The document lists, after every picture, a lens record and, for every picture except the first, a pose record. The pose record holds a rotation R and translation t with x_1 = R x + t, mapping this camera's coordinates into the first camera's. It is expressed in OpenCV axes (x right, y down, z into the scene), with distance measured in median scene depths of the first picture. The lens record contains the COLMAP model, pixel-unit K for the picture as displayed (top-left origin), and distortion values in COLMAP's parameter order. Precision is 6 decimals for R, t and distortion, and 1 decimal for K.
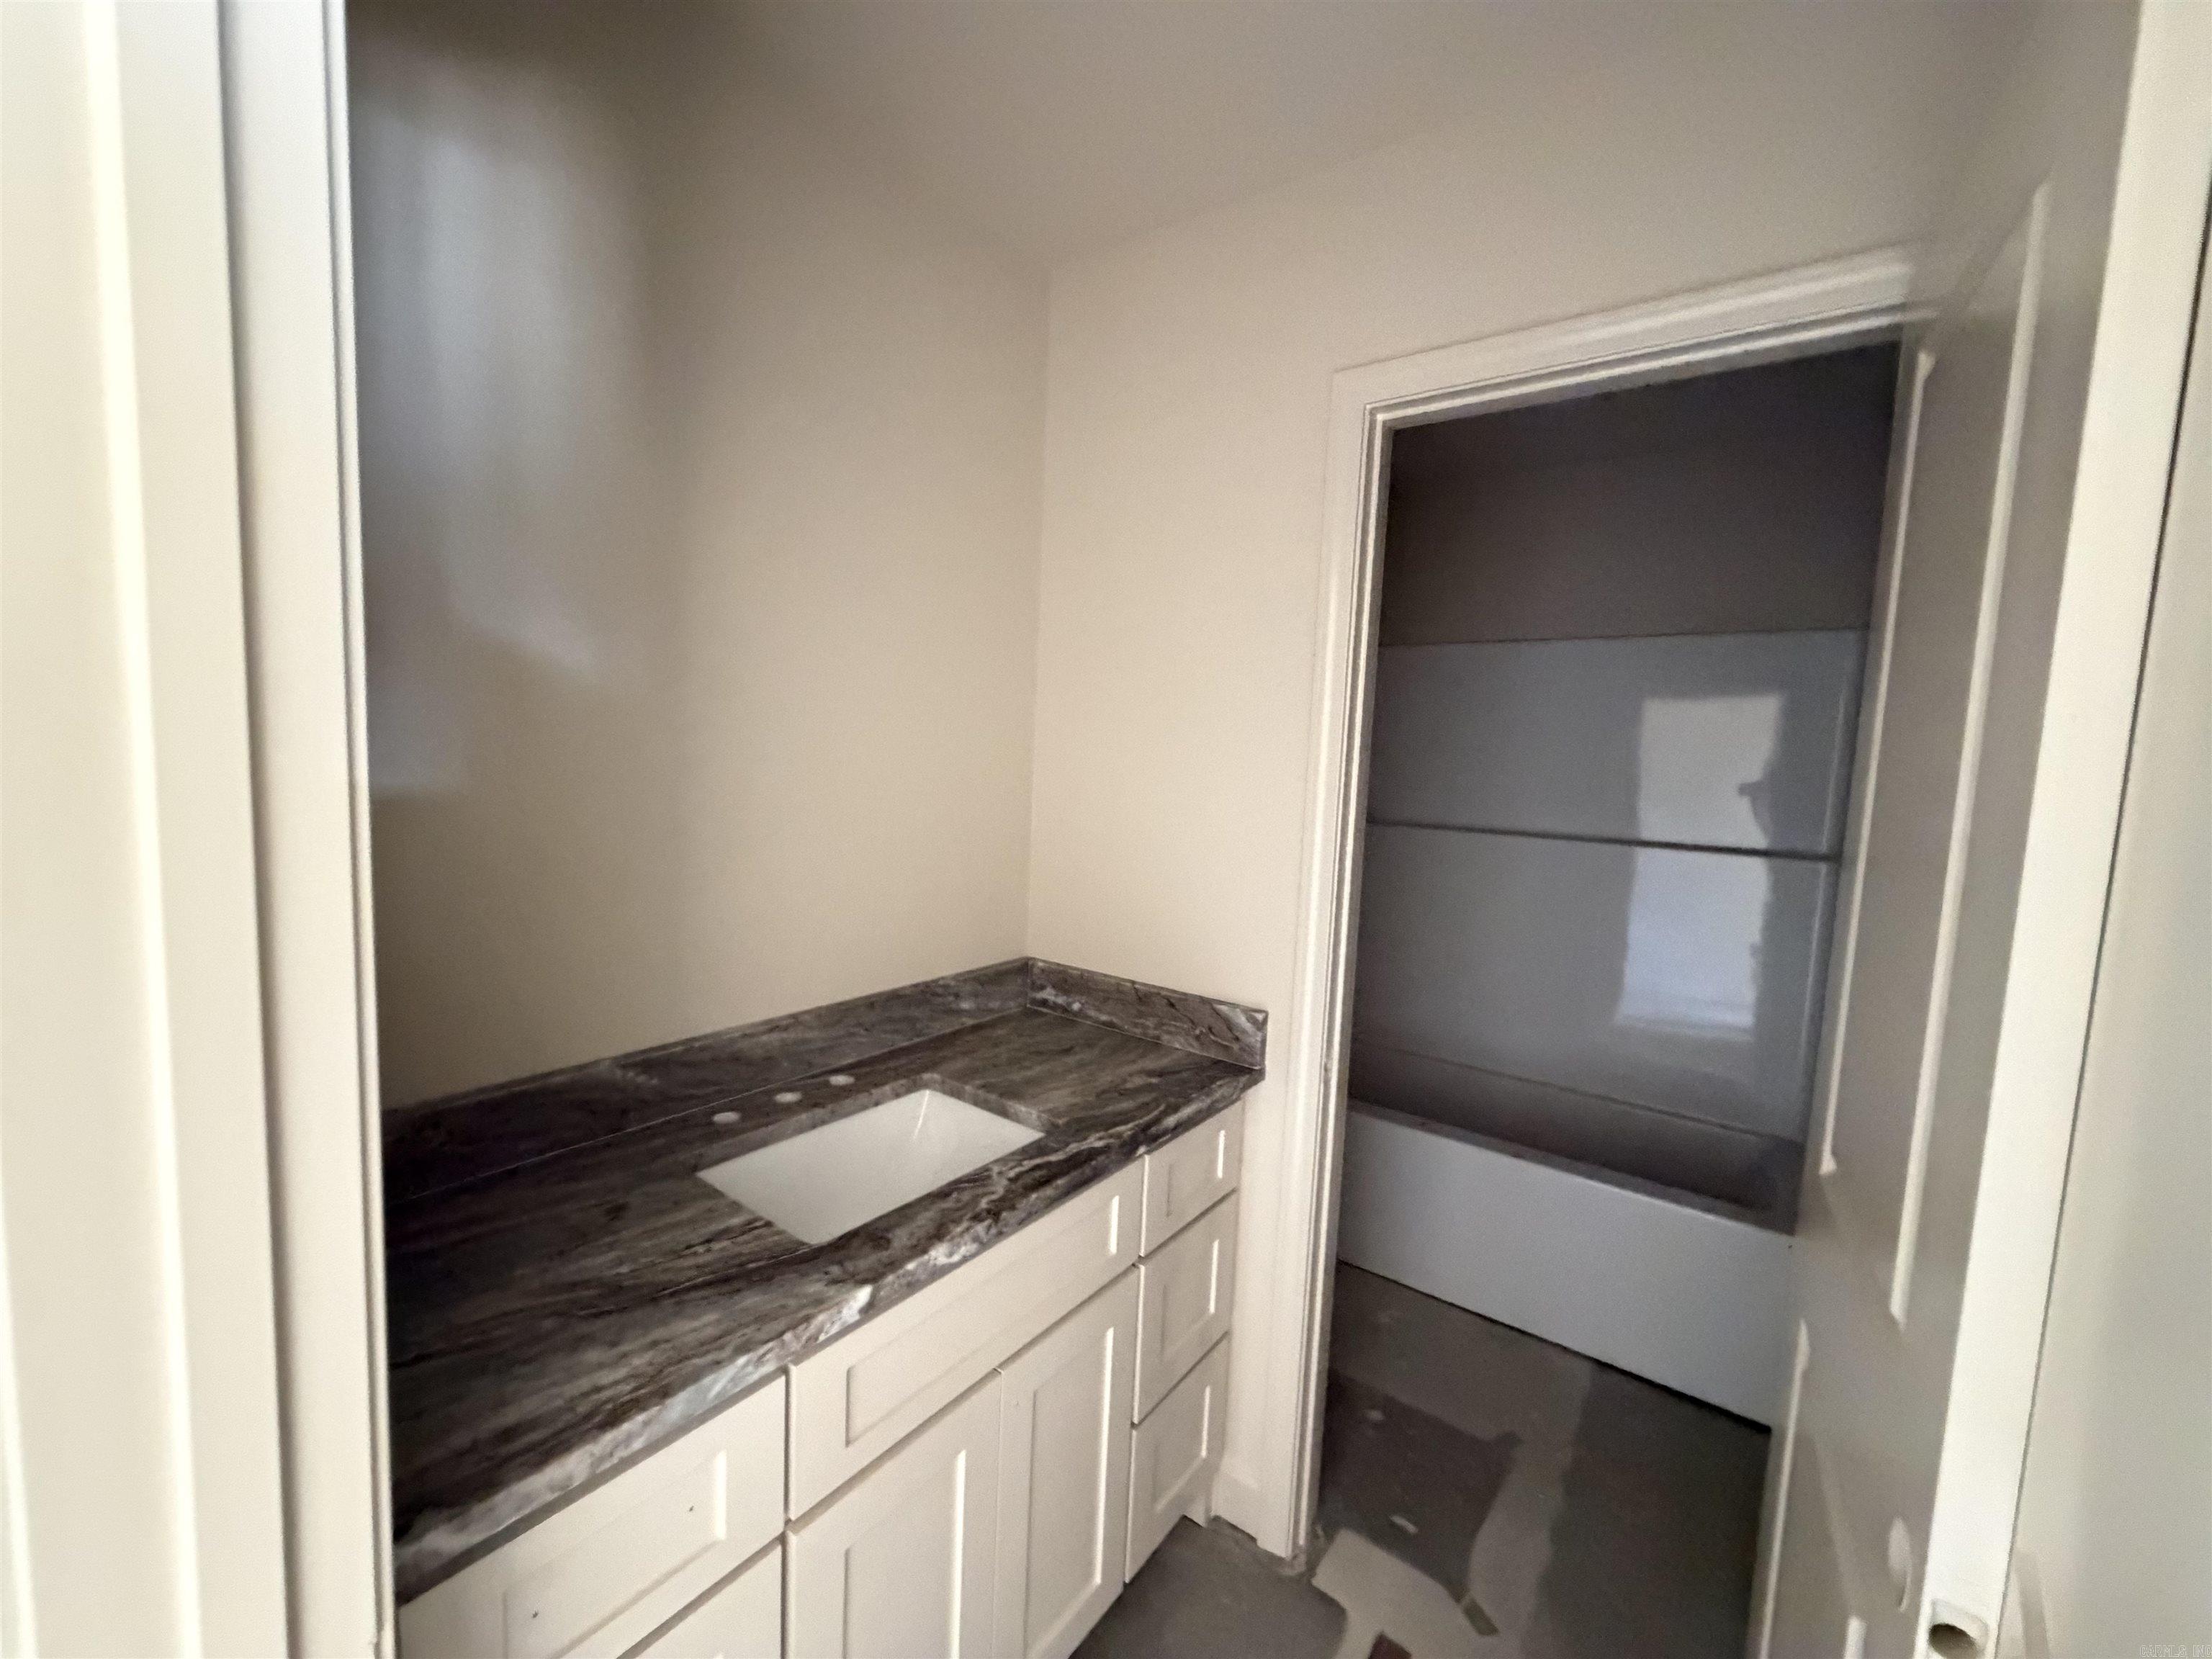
lens RADIAL K [[881.6, 0, 1101.3], [0, 881.6, 827.6], [0, 0, 1]] dist [-0.001184, 0.000163]
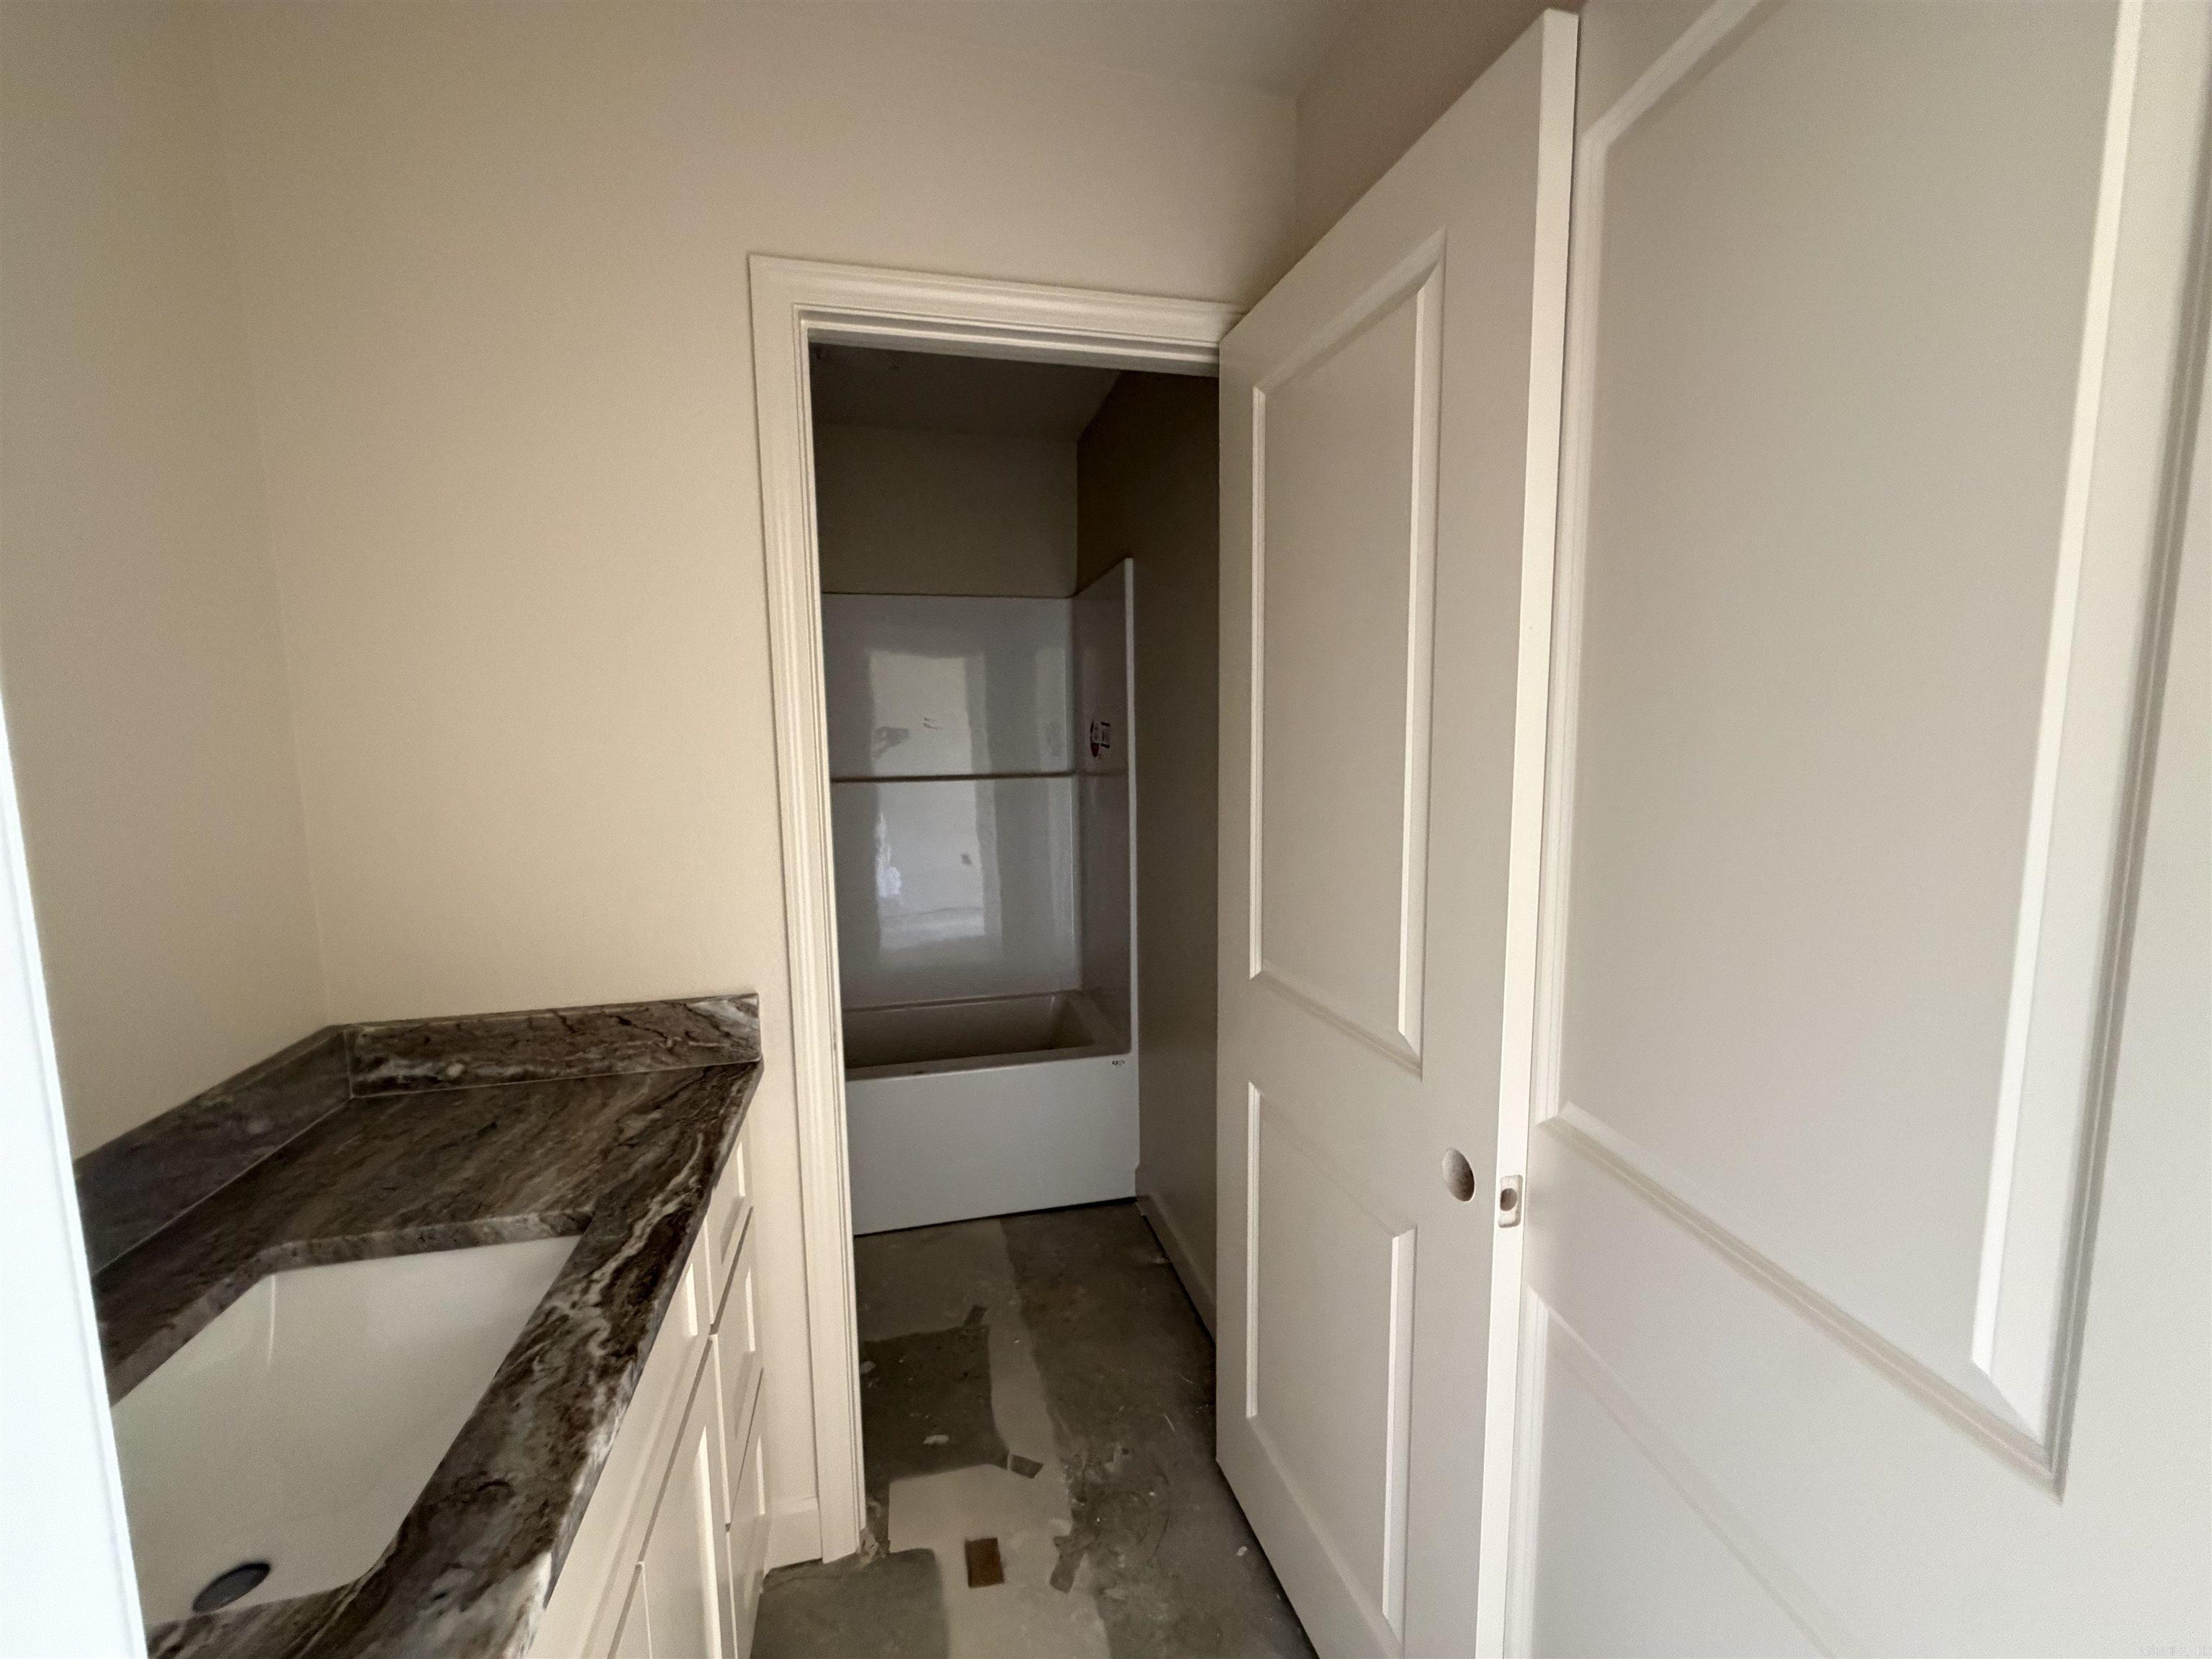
lens RADIAL K [[881.6, 0, 1104.1], [0, 881.6, 827.8], [0, 0, 1]] dist [-0.001184, 0.000163]
pose [[0.642886, -0.136947, 0.753620, -0.222763], [0.106394, 0.990315, 0.089198, 0.004231], [-0.758537, 0.022836, 0.651230, 0.163108]]
